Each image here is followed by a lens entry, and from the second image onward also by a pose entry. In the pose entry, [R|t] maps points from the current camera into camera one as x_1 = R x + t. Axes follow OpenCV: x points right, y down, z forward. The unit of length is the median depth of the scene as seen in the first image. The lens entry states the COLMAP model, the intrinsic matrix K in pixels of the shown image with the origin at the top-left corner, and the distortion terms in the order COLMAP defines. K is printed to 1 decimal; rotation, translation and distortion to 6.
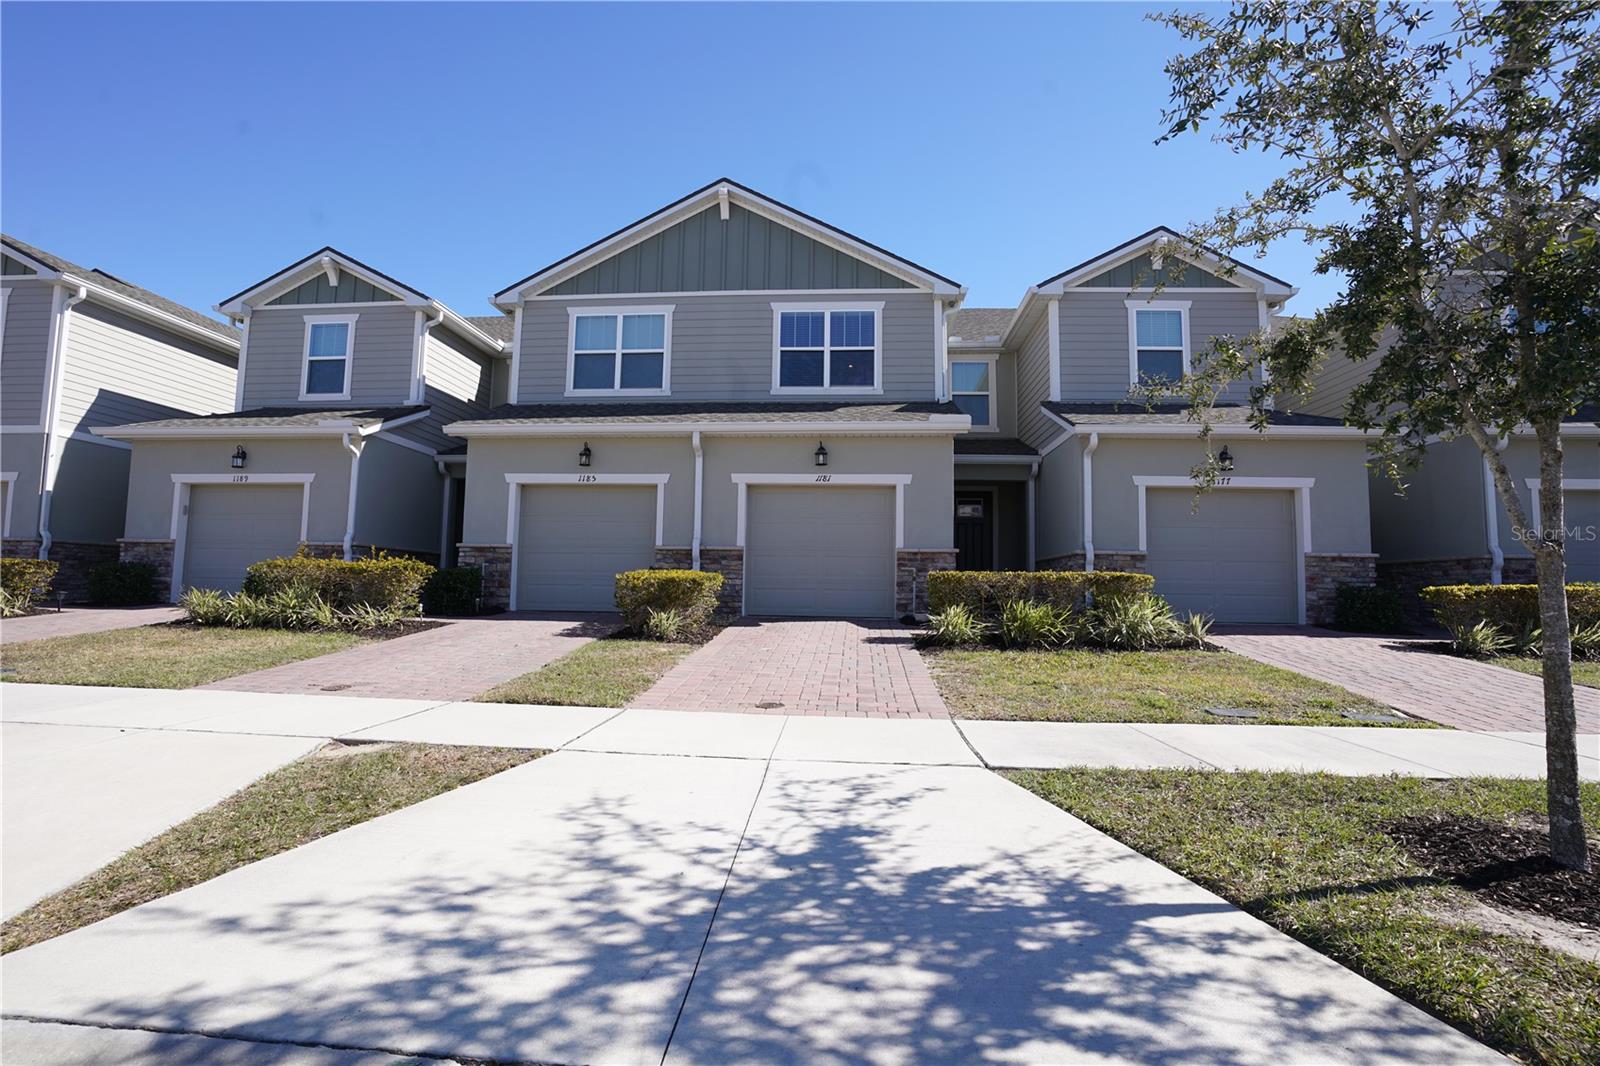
lens RADIAL K [[779.6, 0, 790.9], [0, 779.6, 529.4], [0, 0, 1]] dist [-0.081779, 0.040172]
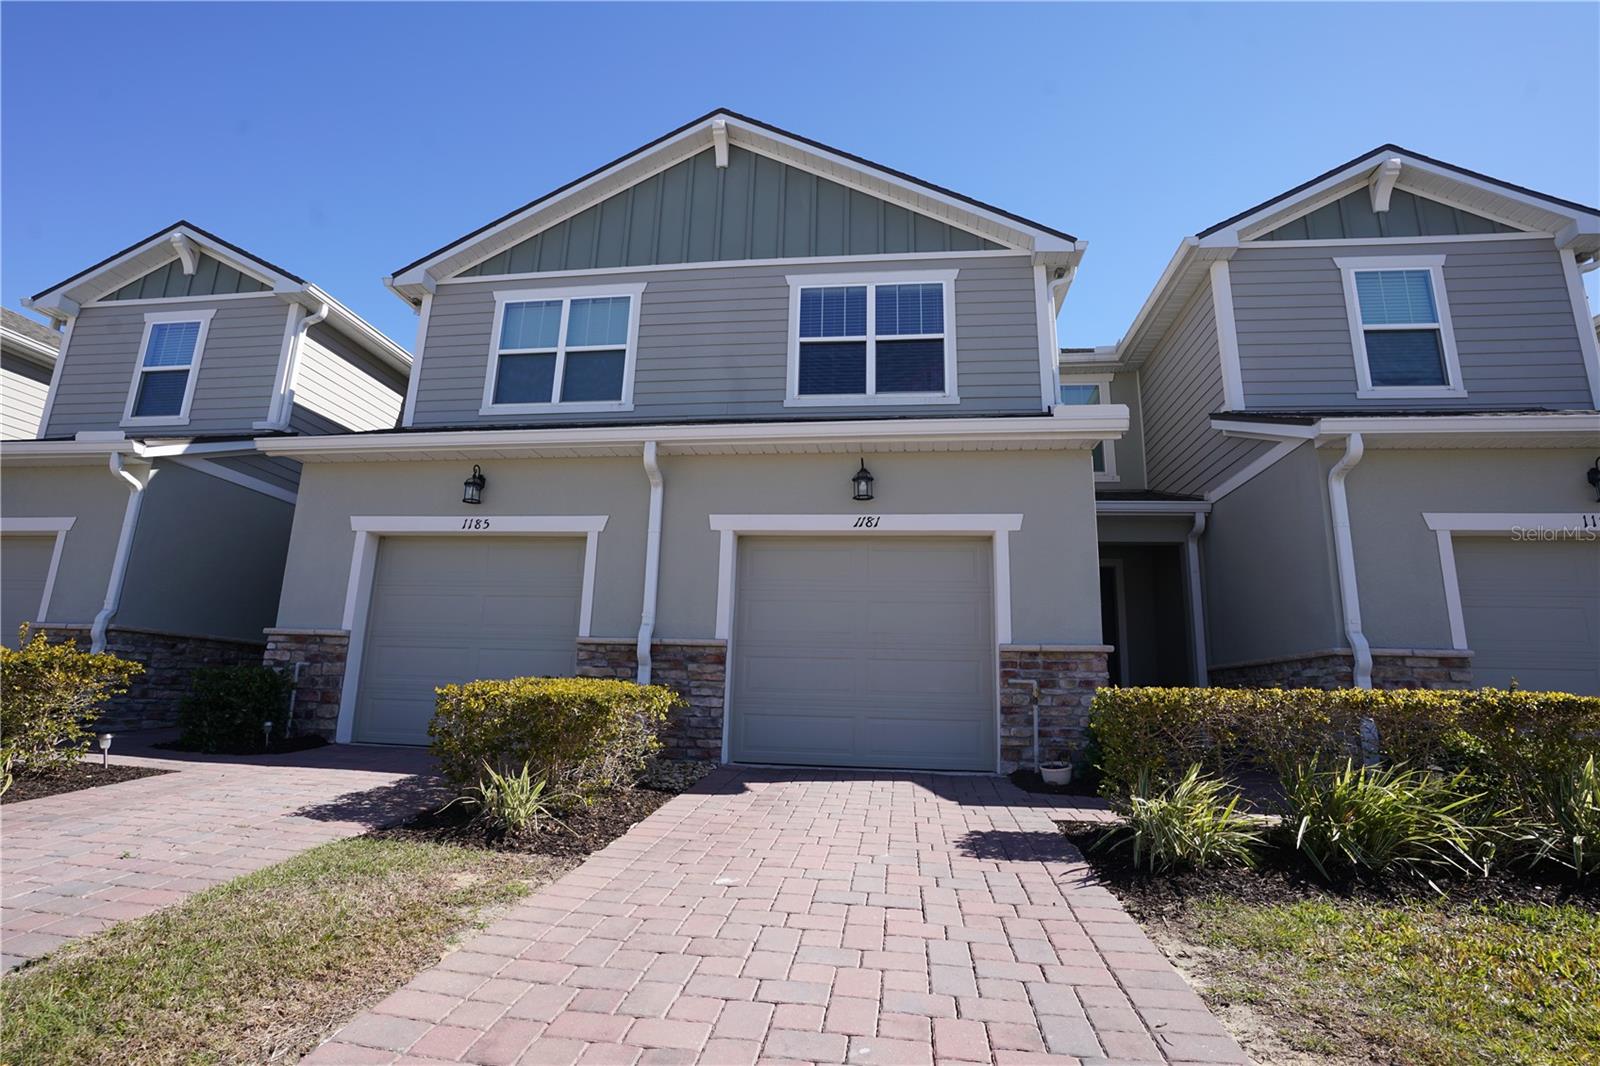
lens RADIAL K [[779.6, 0, 790.9], [0, 779.6, 529.4], [0, 0, 1]] dist [-0.081779, 0.040172]
pose [[0.998635, 0.001893, -0.052207, 0.013796], [-0.009202, 0.990093, -0.140114, 0.018828], [0.051424, 0.140403, 0.988758, 0.375424]]
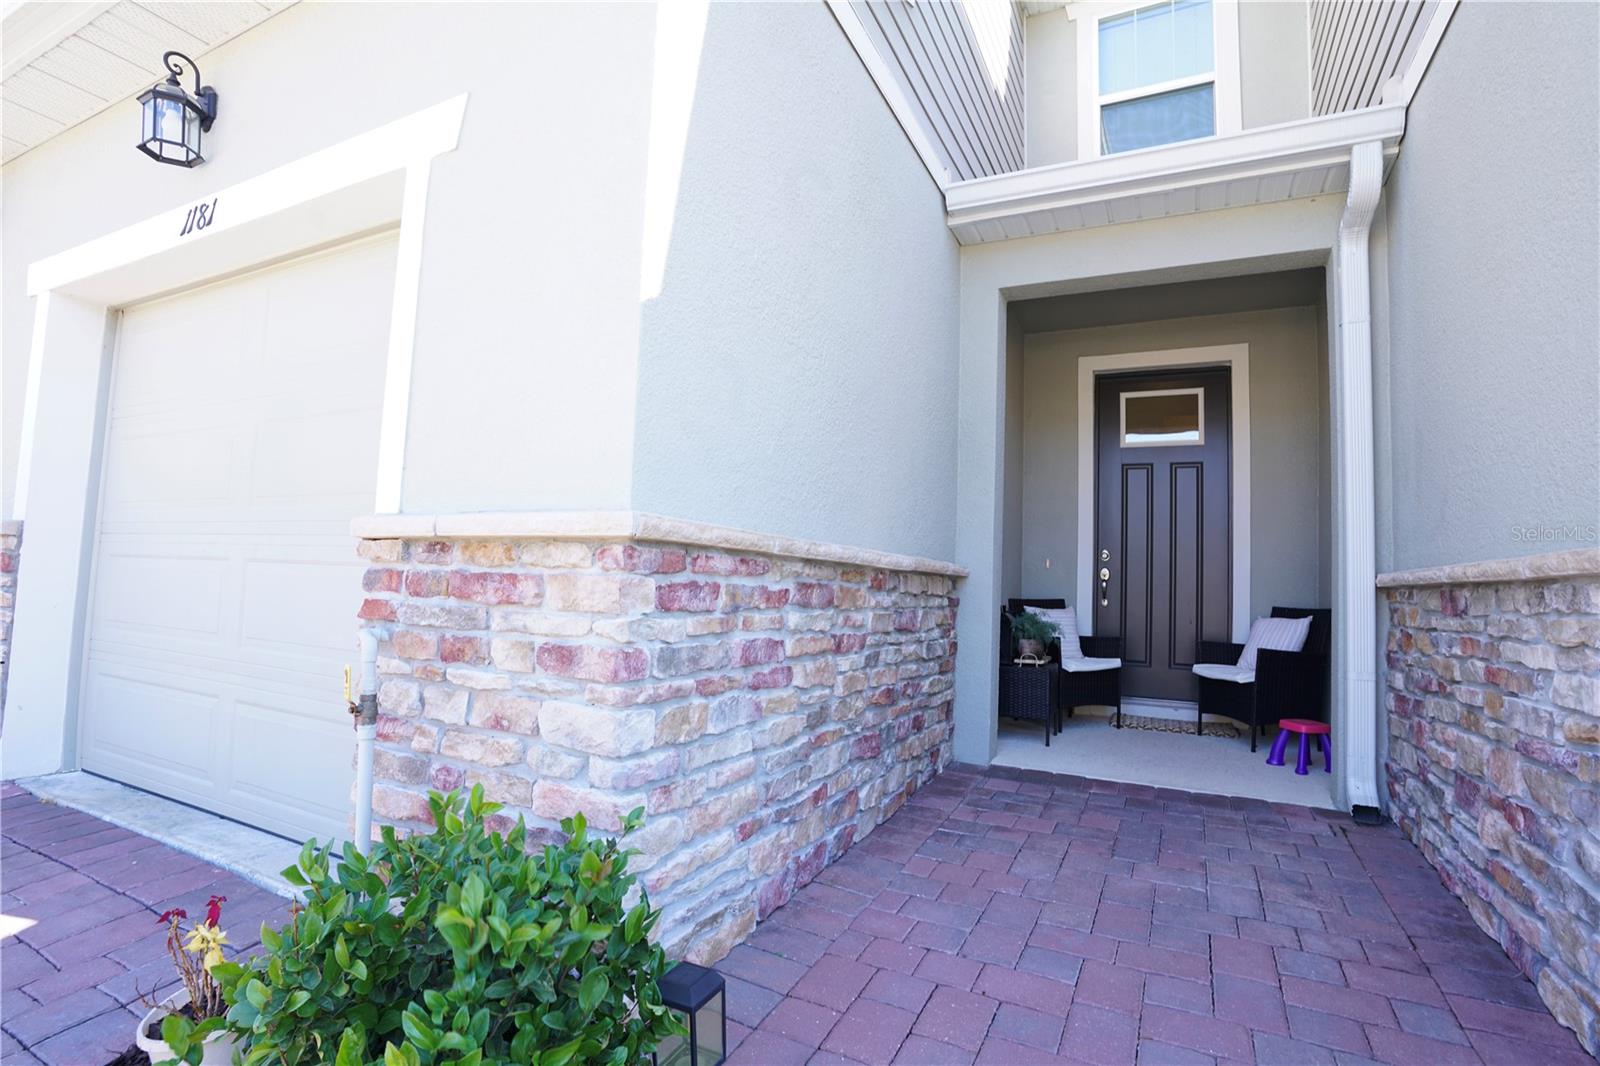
lens RADIAL K [[779.6, 0, 790.9], [0, 779.6, 529.4], [0, 0, 1]] dist [-0.081779, 0.040172]
pose [[0.927639, -0.007618, -0.373401, 0.249044], [0.007684, 0.999970, -0.001313, 0.024589], [0.373400, -0.001651, 0.927669, 0.758969]]
